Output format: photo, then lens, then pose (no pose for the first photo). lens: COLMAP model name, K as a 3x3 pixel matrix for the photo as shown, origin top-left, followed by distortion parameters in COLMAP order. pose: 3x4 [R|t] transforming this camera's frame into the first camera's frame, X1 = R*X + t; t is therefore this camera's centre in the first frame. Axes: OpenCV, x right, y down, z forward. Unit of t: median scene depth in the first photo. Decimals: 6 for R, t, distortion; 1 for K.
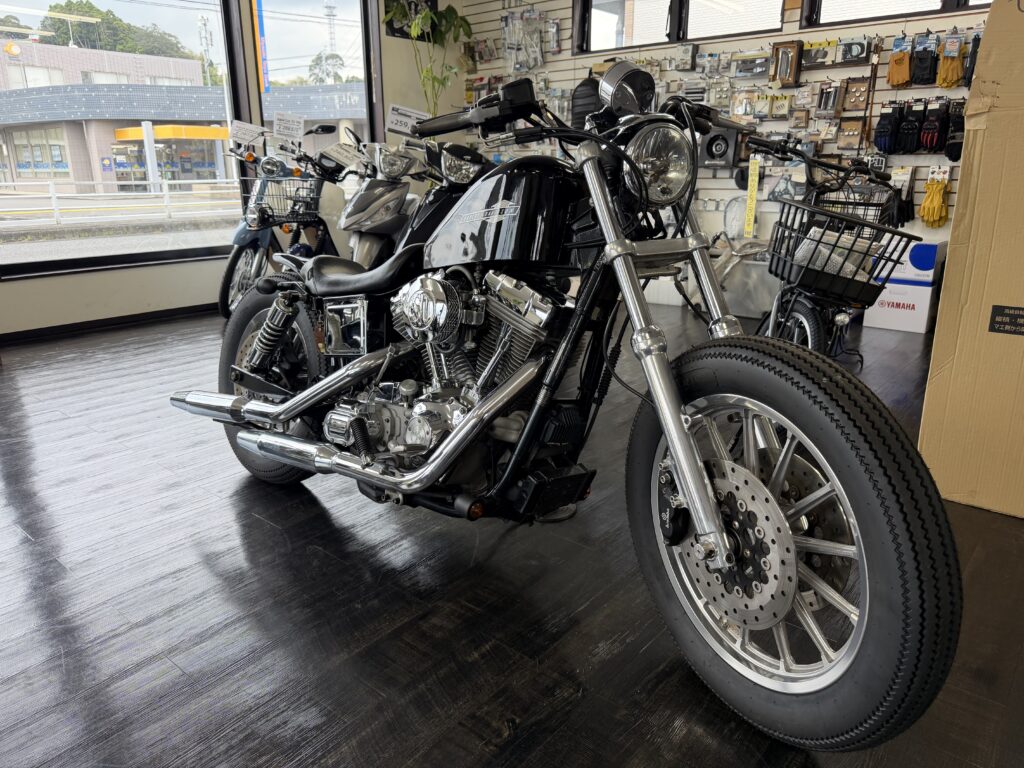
lens RADIAL K [[727.6, 0, 518.8], [0, 727.6, 384.9], [0, 0, 1]] dist [0.020702, -0.035410]
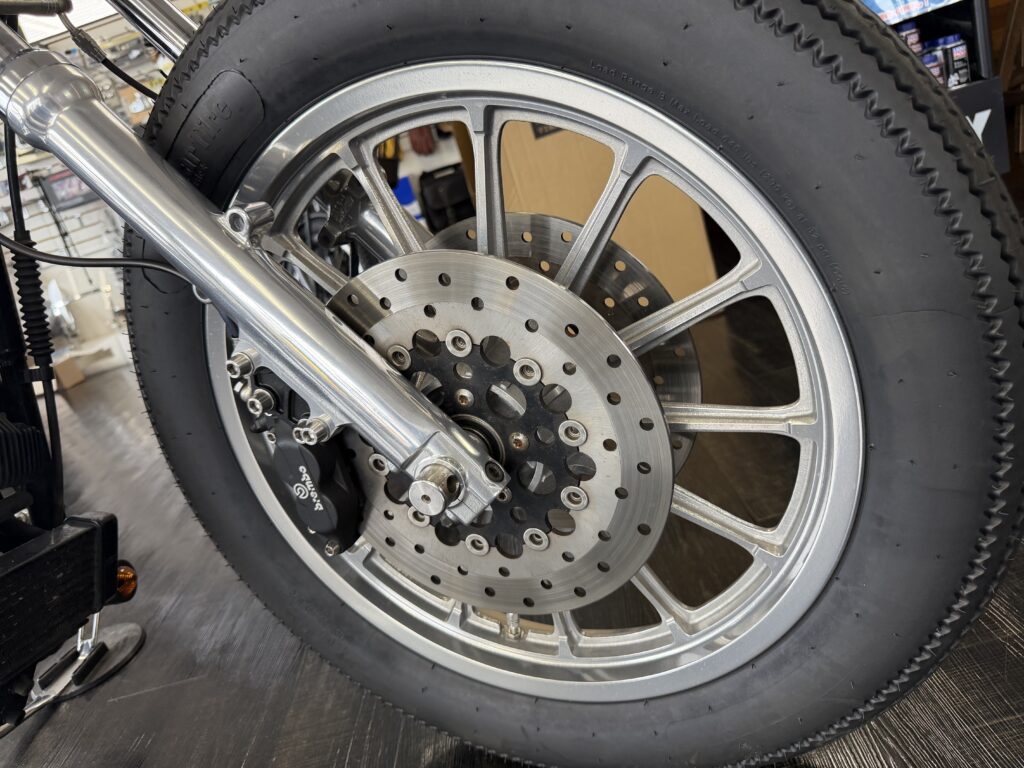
lens RADIAL K [[727.6, 0, 506.6], [0, 727.6, 378.0], [0, 0, 1]] dist [0.020702, -0.035410]
pose [[0.727267, -0.400918, 0.557088, 0.024873], [0.451904, 0.890608, 0.050991, 0.047938], [-0.516590, 0.214666, 0.828886, 0.179143]]
